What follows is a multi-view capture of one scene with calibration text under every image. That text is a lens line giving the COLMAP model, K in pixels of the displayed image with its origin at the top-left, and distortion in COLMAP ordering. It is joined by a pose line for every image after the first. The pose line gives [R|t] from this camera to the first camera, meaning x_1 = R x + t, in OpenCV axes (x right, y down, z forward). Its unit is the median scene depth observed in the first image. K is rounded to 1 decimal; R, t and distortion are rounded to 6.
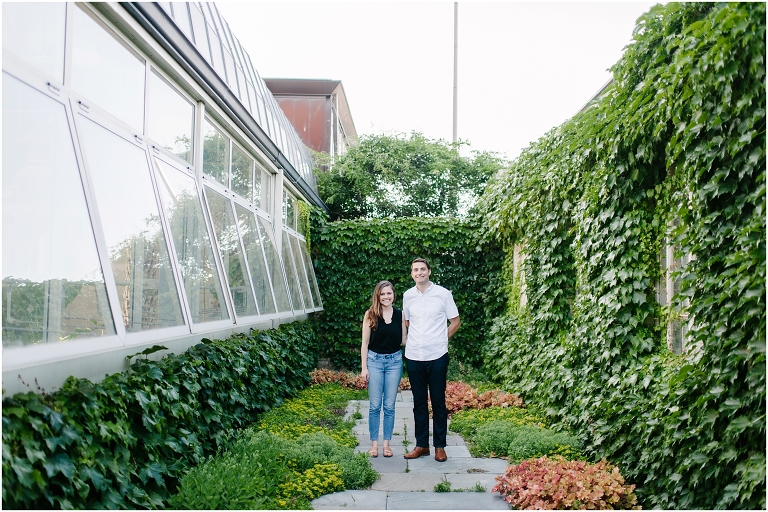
lens RADIAL K [[807.7, 0, 384.0], [0, 807.7, 256.0], [0, 0, 1]] dist [-0.071904, 0.018001]
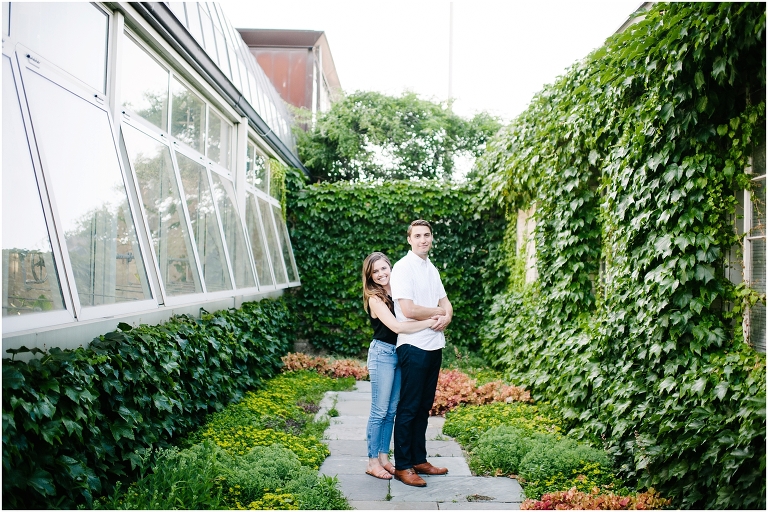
lens RADIAL K [[807.7, 0, 384.0], [0, 807.7, 256.0], [0, 0, 1]] dist [-0.071904, 0.018001]
pose [[0.999949, 0.005068, 0.008685, 0.010891], [-0.005344, 0.999474, 0.031989, 0.008396], [-0.008519, -0.032033, 0.999450, 0.157869]]
